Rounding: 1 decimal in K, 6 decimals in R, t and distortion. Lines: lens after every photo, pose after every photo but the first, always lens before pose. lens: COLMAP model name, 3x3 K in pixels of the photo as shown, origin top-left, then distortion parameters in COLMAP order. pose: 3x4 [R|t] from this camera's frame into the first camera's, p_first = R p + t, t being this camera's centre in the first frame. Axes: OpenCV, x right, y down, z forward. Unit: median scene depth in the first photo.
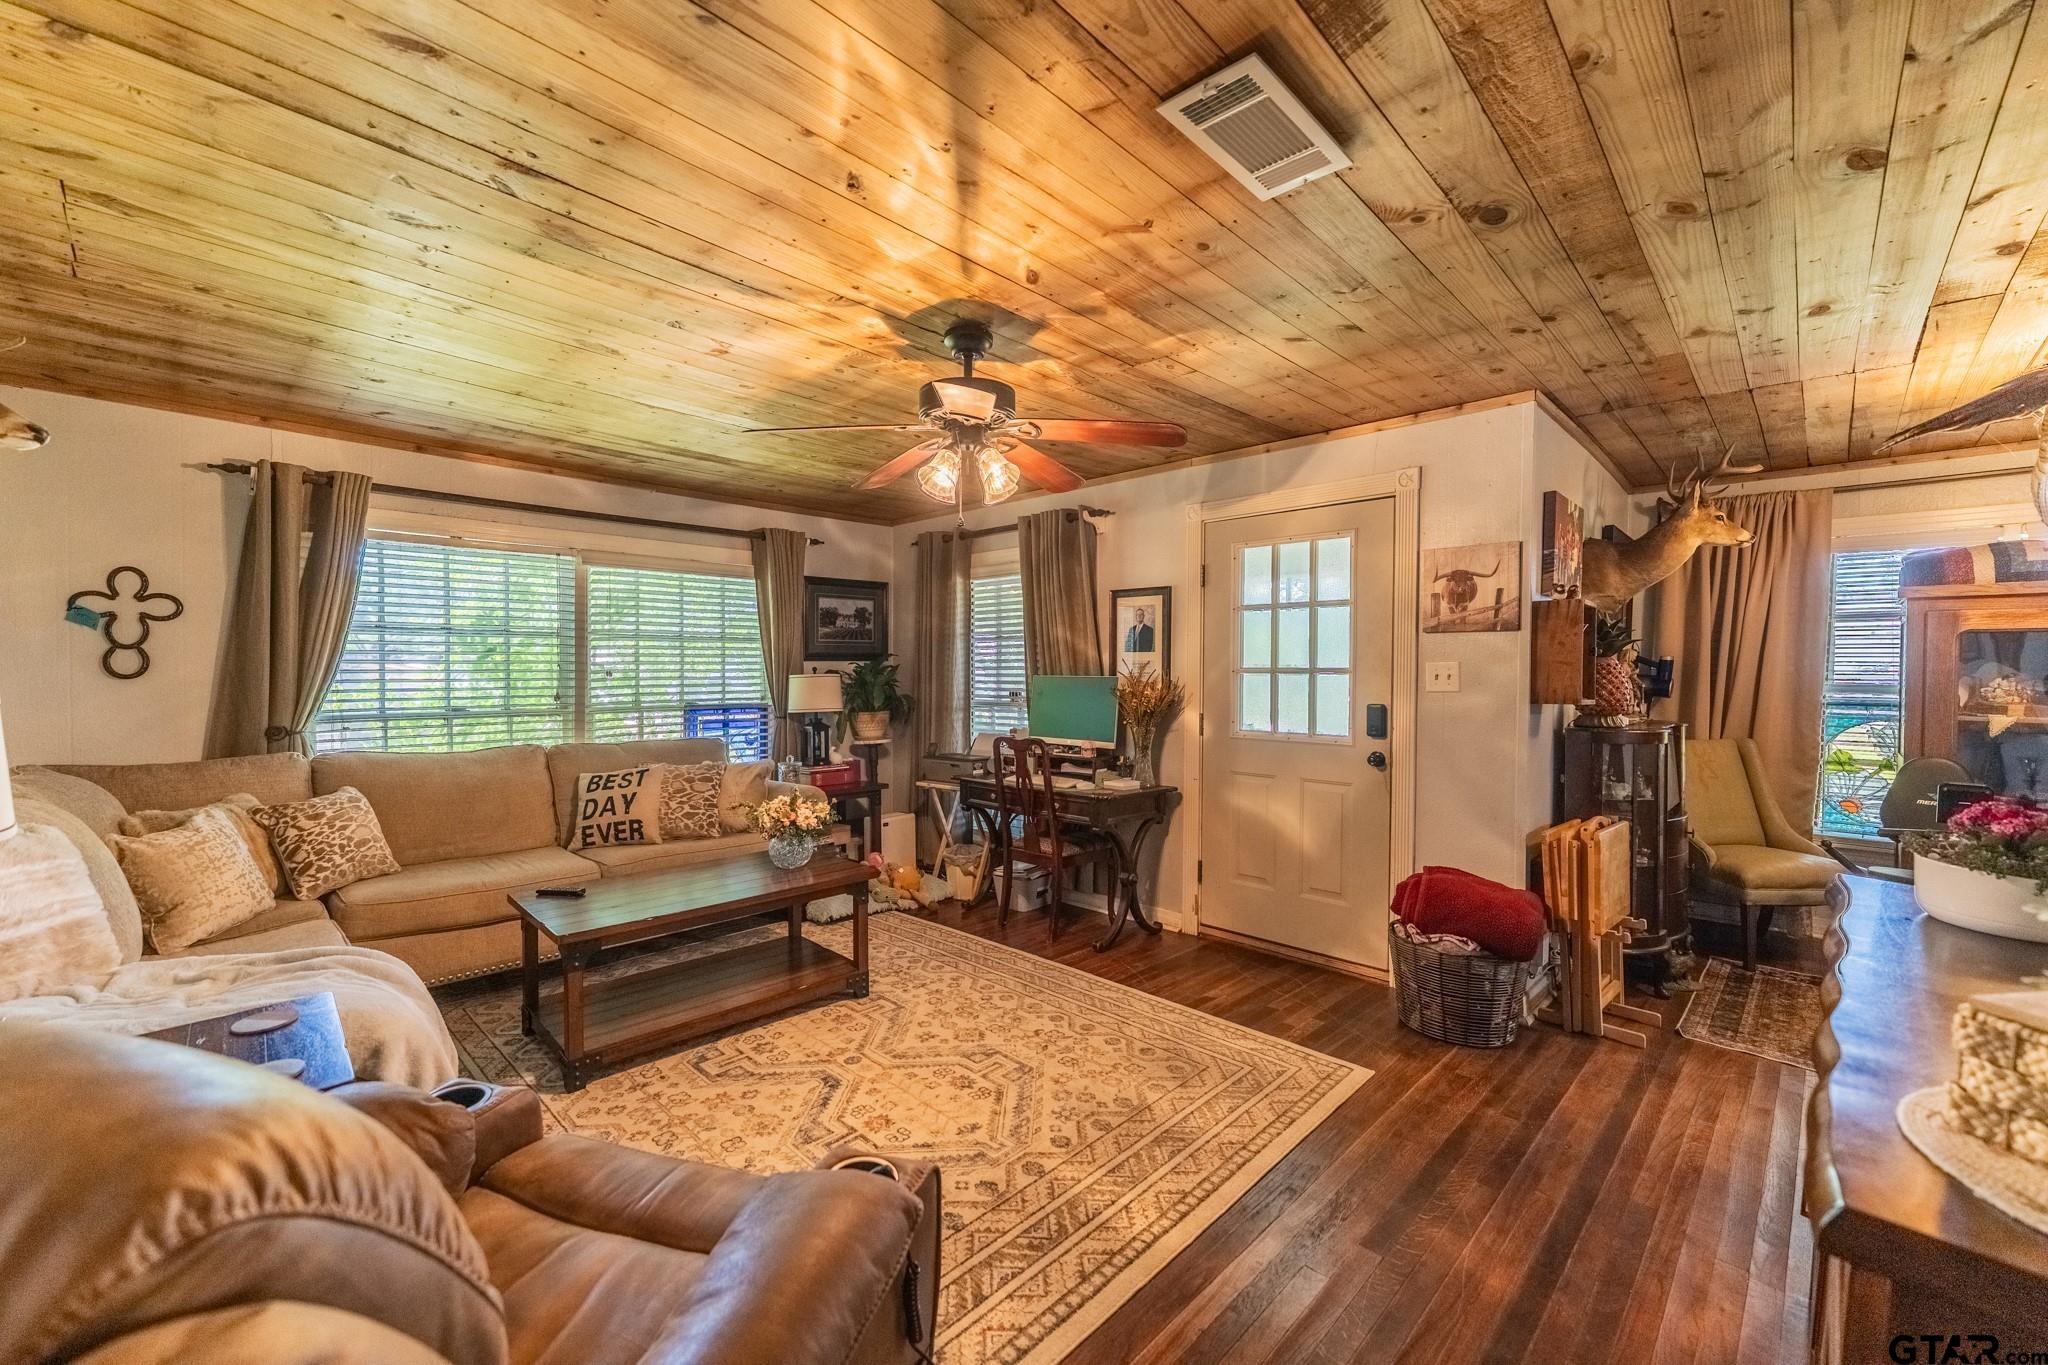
lens RADIAL K [[820.2, 0, 1003.6], [0, 820.2, 679.4], [0, 0, 1]] dist [0.001372, -0.000126]
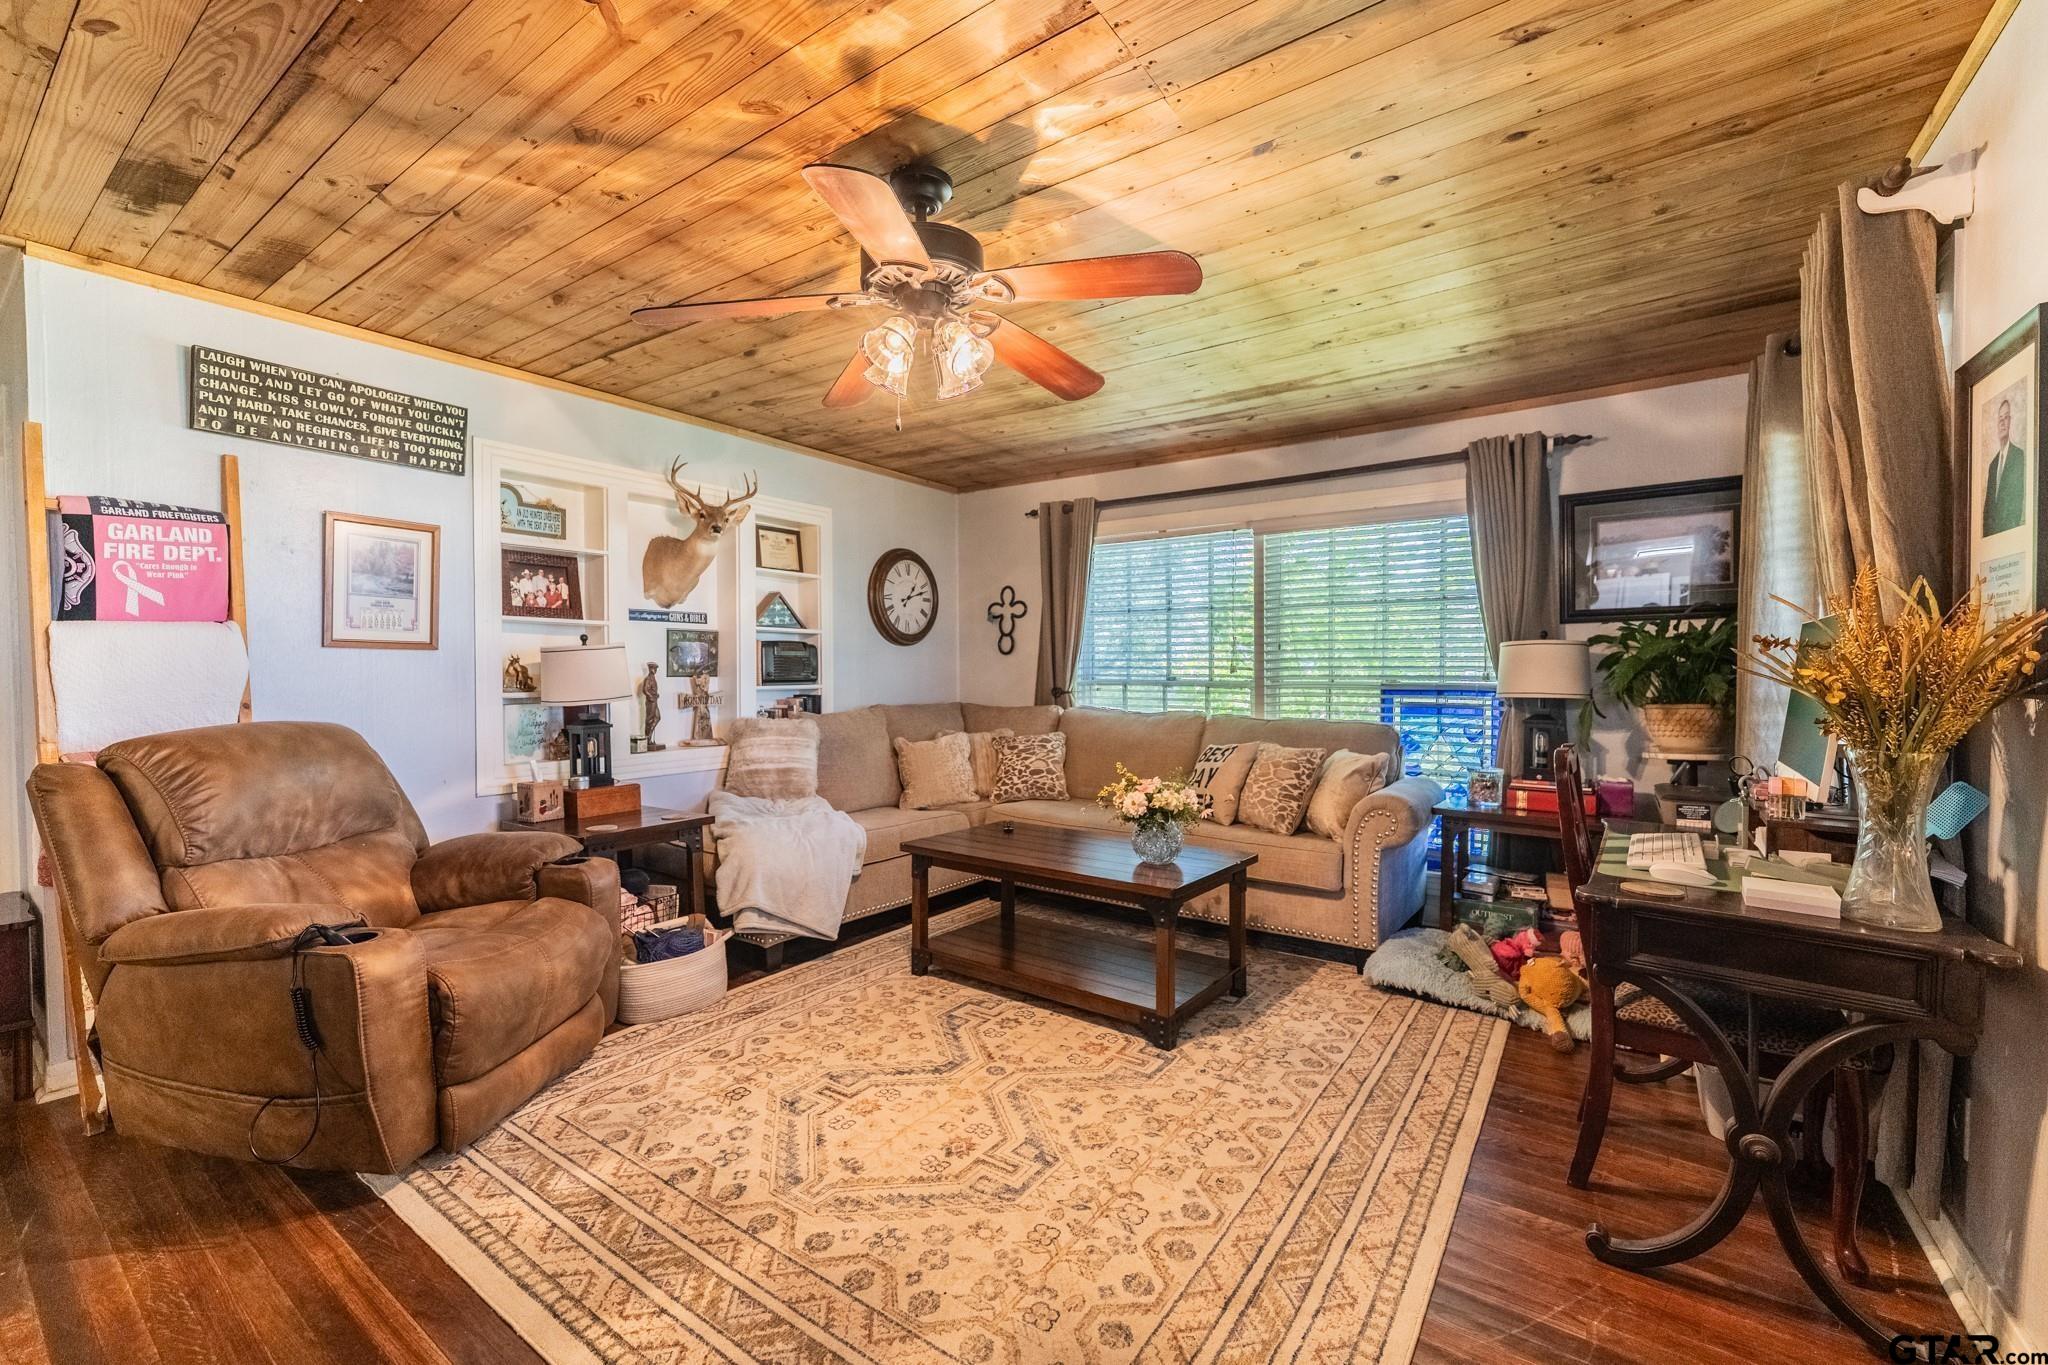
lens RADIAL K [[844.6, 0, 1010.5], [0, 844.6, 682.6], [0, 0, 1]] dist [-0.002699, -0.000333]
pose [[0.154791, 0.011201, -0.987884, 0.622081], [-0.010244, 0.999900, 0.009732, 0.040348], [0.987894, 0.008613, 0.154890, 0.780505]]
